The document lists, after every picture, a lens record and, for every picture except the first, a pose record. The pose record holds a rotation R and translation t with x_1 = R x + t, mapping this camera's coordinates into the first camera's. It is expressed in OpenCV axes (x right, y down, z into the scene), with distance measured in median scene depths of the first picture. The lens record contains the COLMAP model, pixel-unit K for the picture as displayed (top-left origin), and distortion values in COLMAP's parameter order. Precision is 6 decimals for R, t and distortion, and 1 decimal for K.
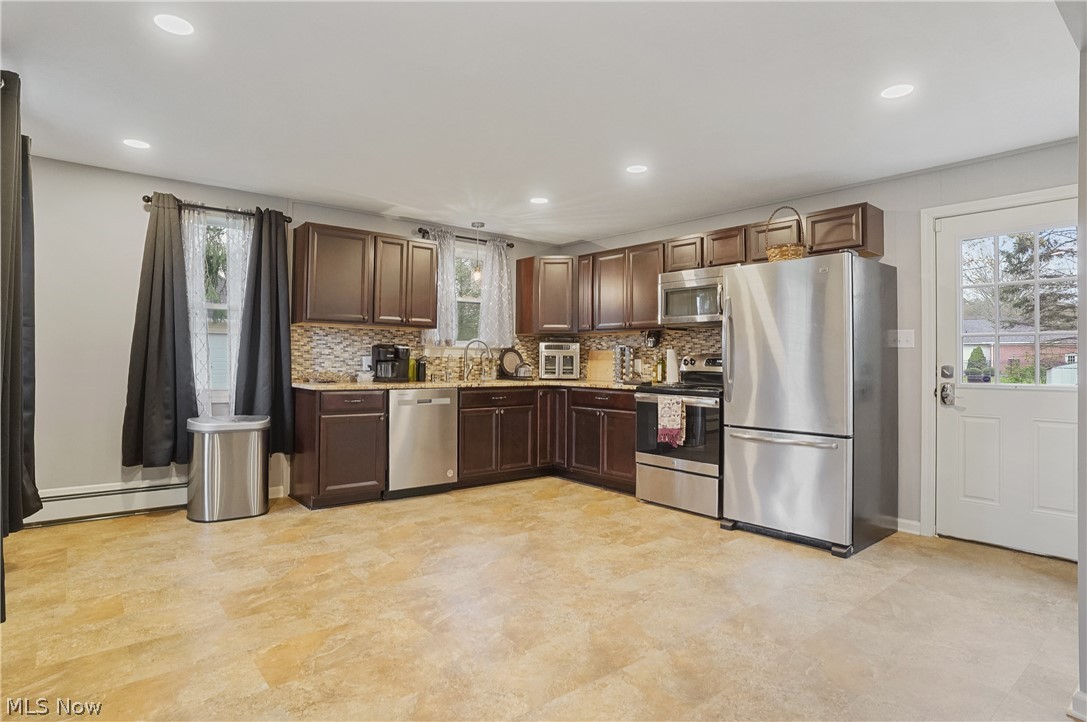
lens RADIAL K [[578.6, 0, 547.5], [0, 578.6, 356.0], [0, 0, 1]] dist [-0.079721, 0.042172]
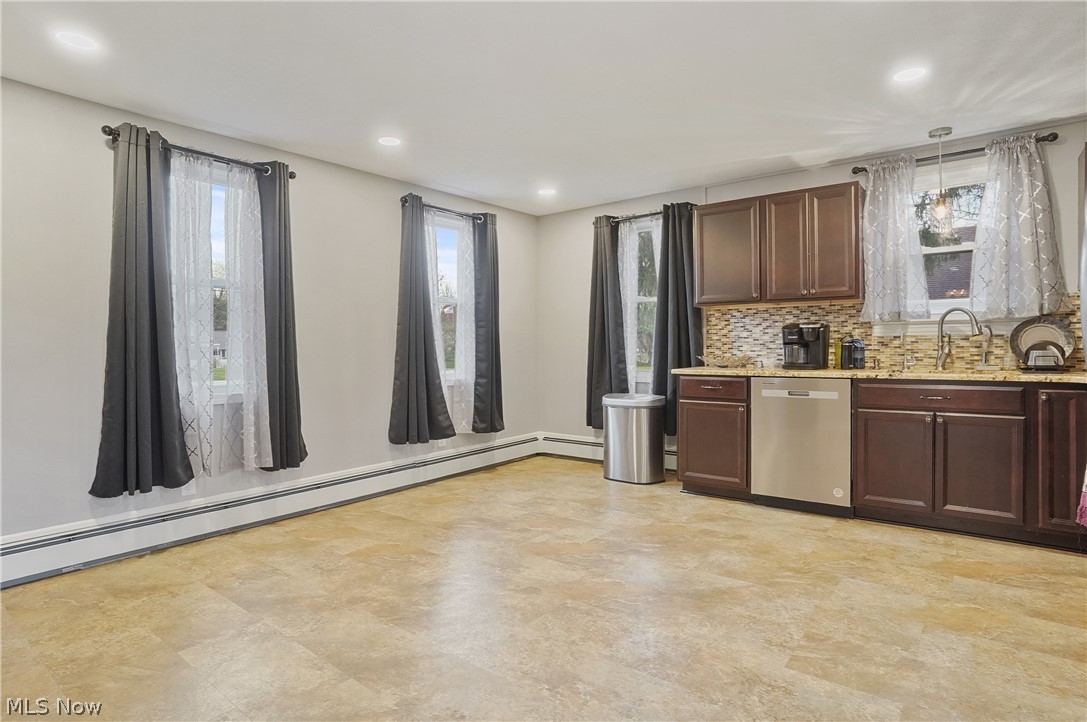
lens RADIAL K [[578.6, 0, 547.5], [0, 578.6, 356.0], [0, 0, 1]] dist [-0.079721, 0.042172]
pose [[0.214582, 0.003754, -0.976699, 0.589183], [0.023439, 0.999685, 0.008992, 0.014500], [0.976425, -0.024823, 0.214426, 0.607906]]
